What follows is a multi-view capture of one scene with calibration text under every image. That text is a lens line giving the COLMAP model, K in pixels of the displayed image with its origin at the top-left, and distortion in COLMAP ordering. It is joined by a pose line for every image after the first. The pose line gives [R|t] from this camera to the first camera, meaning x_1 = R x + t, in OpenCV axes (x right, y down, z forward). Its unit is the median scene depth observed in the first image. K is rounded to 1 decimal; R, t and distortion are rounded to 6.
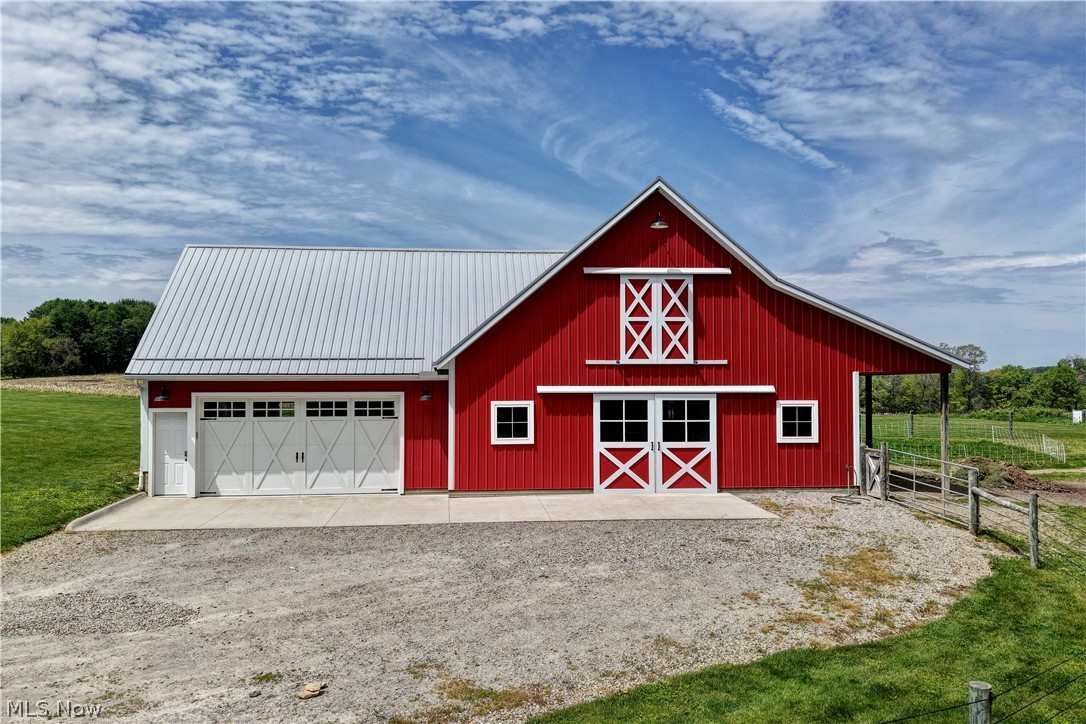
lens RADIAL K [[875.7, 0, 543.2], [0, 875.7, 382.8], [0, 0, 1]] dist [0.009462, 0.003574]
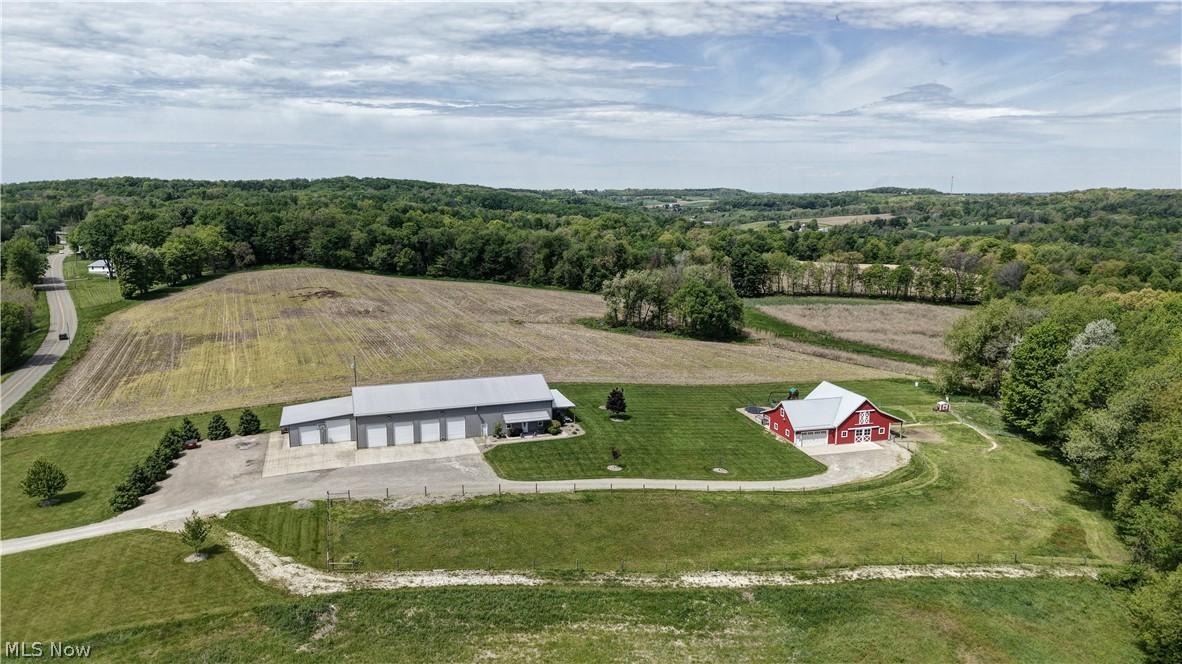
lens RADIAL K [[854.9, 0, 591.0], [0, 854.9, 332.0], [0, 0, 1]] dist [0.027209, -0.002803]
pose [[0.980539, -0.022617, 0.195018, -0.136646], [-0.013533, 0.983192, 0.182071, -0.080773], [-0.195858, -0.181167, 0.963752, -0.205752]]
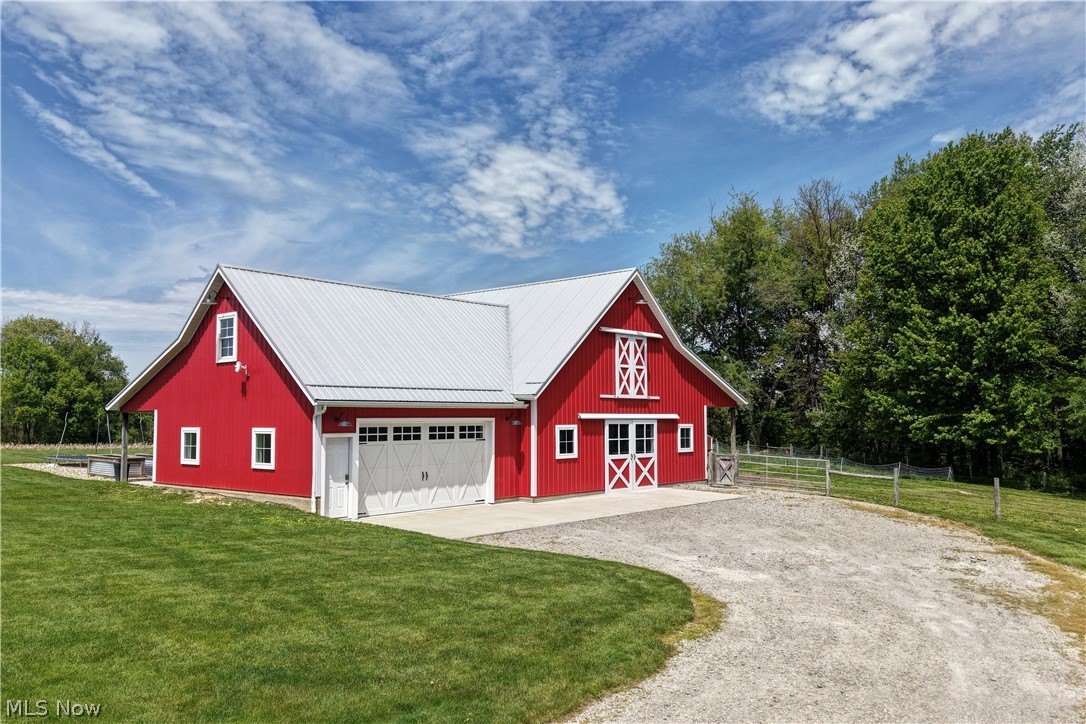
lens RADIAL K [[864.2, 0, 543.0], [0, 864.2, 362.0], [0, 0, 1]] dist [0.044316, -0.066999]
pose [[0.723560, 0.045655, 0.688750, -0.039986], [-0.002921, 0.998004, -0.063086, 0.000365], [-0.690255, 0.043635, 0.722249, 0.003811]]
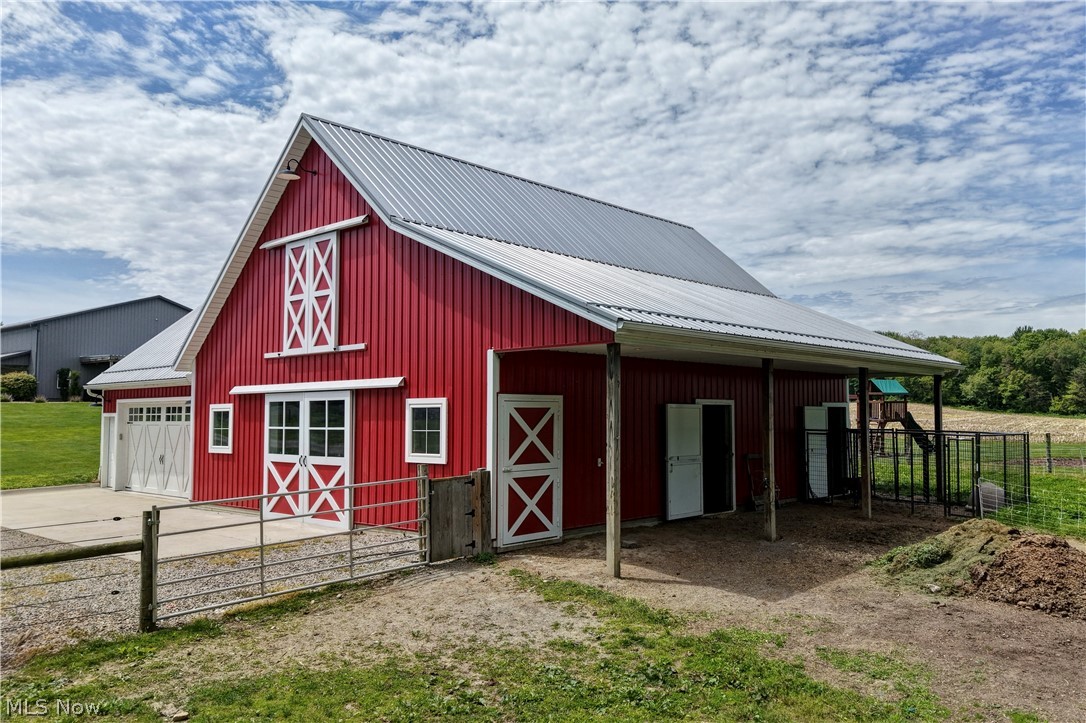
lens RADIAL K [[873.0, 0, 605.9], [0, 873.0, 362.7], [0, 0, 1]] dist [0.000743, 0.002556]
pose [[0.681585, -0.047041, -0.730226, 0.036895], [0.004858, 0.998200, -0.059769, 0.001435], [0.731723, 0.037190, 0.680586, 0.028604]]
